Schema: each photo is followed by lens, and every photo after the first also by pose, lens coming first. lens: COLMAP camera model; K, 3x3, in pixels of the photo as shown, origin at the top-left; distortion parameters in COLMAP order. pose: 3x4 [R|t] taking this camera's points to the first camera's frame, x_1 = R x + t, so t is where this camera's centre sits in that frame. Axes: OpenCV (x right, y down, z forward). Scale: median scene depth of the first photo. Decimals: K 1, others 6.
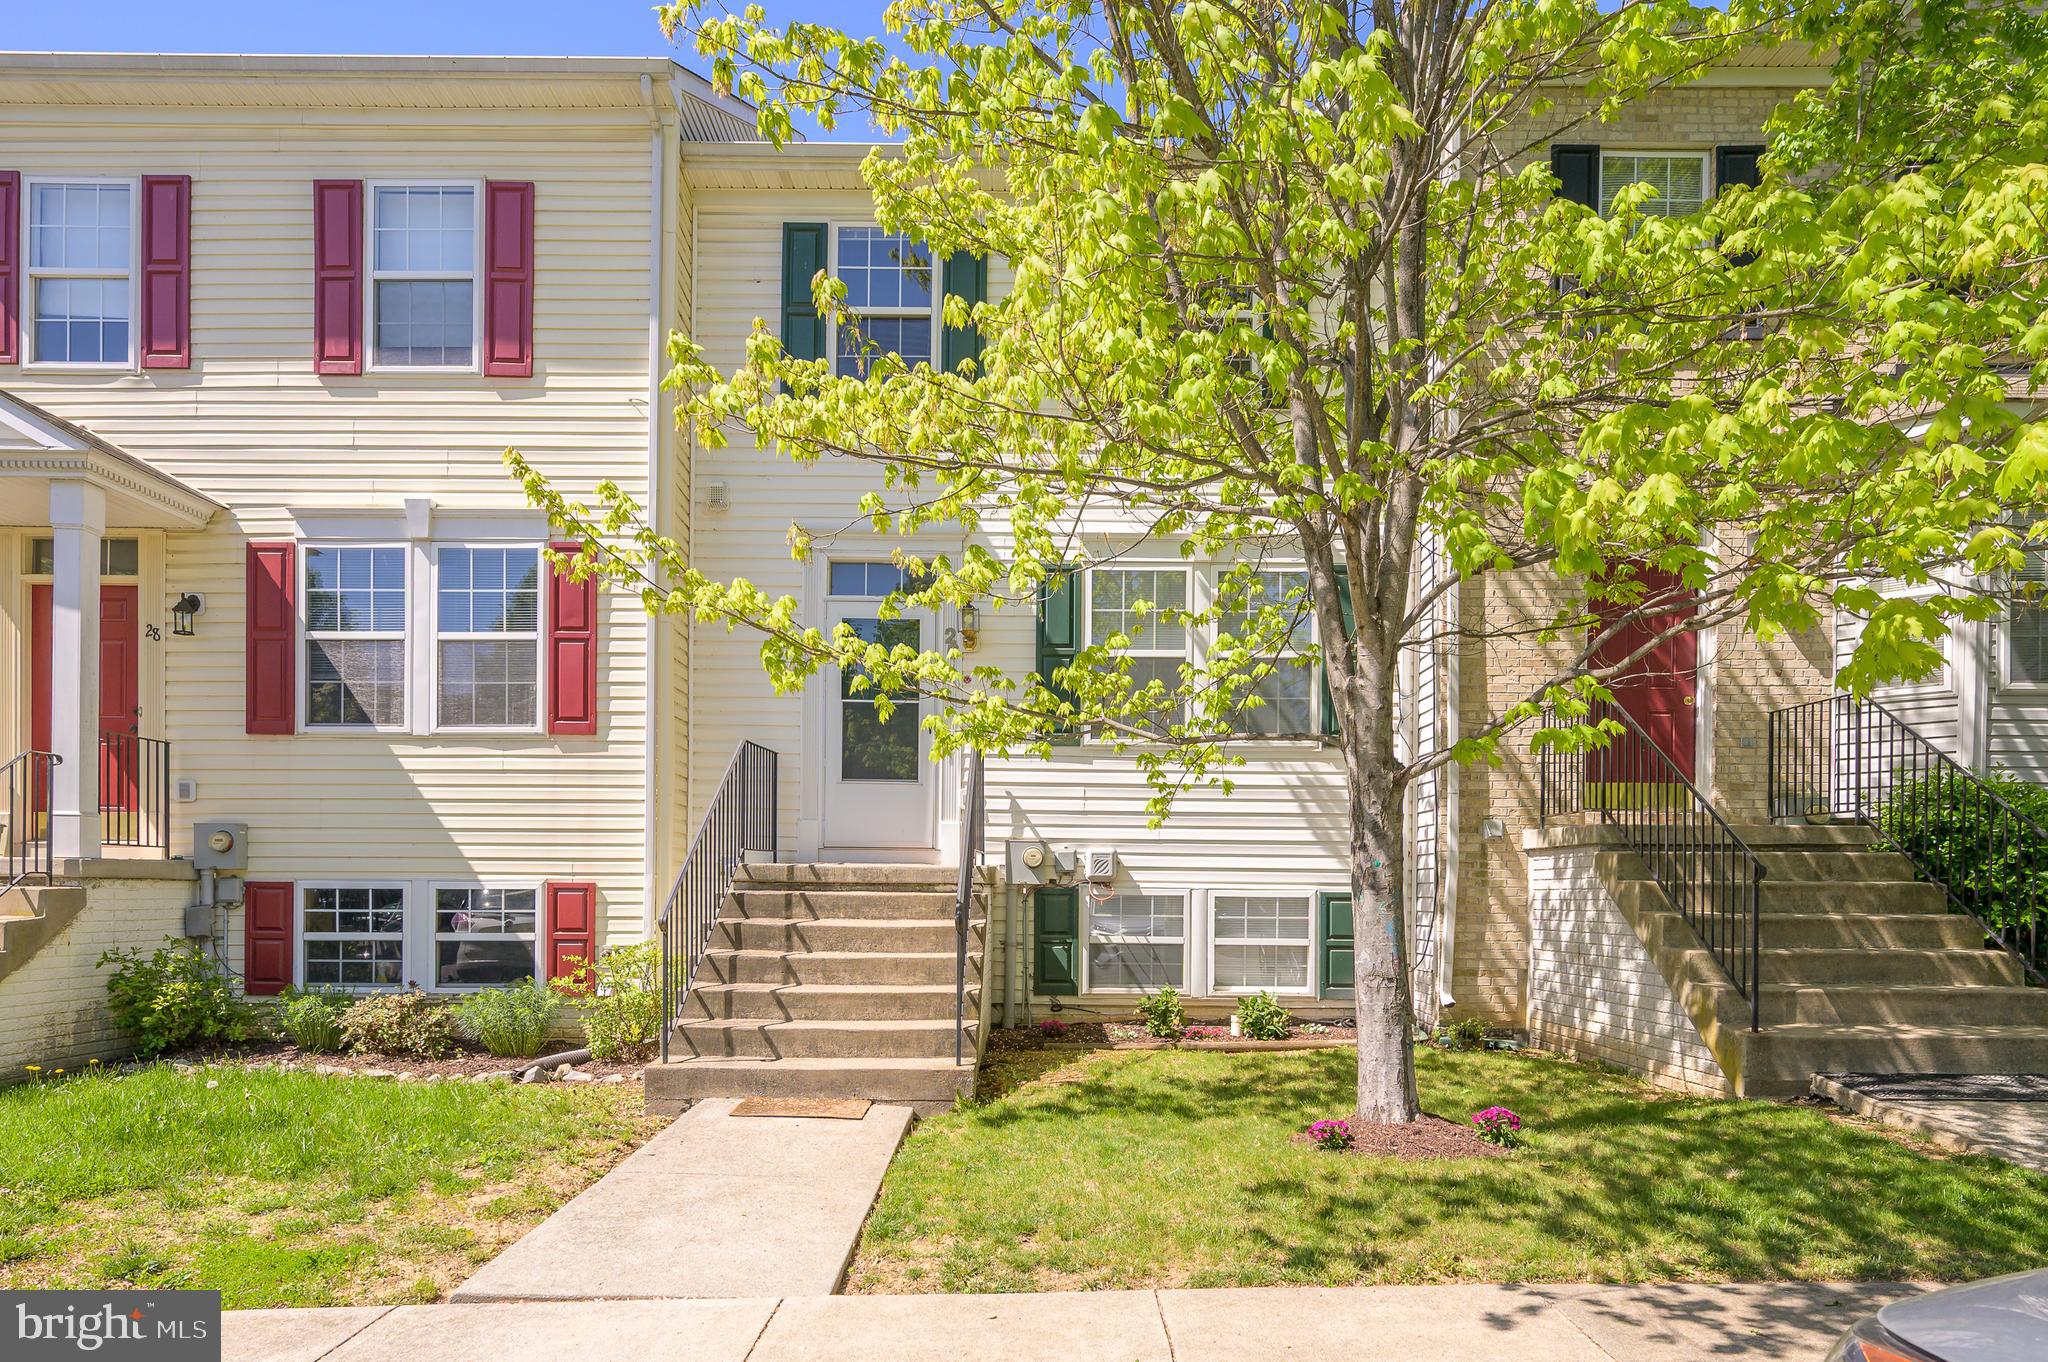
lens RADIAL K [[929.5, 0, 1042.2], [0, 929.5, 648.1], [0, 0, 1]] dist [-0.005013, 0.002258]
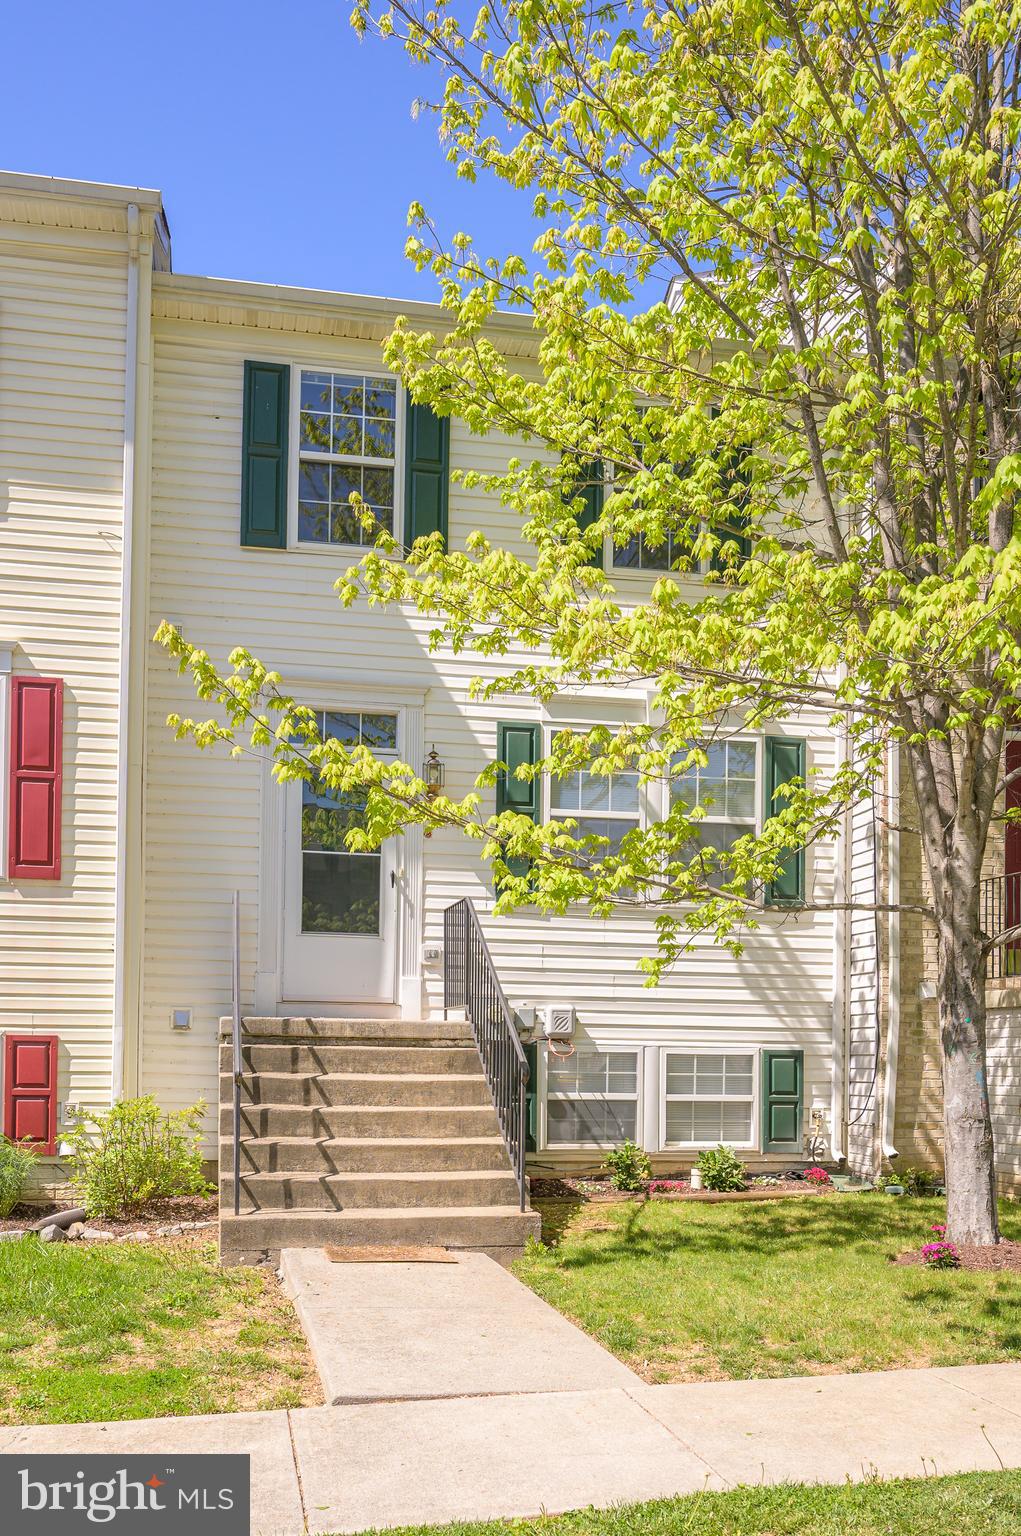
lens RADIAL K [[969.5, 0, 509.6], [0, 969.5, 767.8], [0, 0, 1]] dist [-0.004921, -0.001966]
pose [[0.990032, 0.043927, 0.133820, -0.165870], [-0.040091, 0.998708, -0.031224, -0.009905], [-0.135019, 0.025548, 0.990514, -0.056109]]
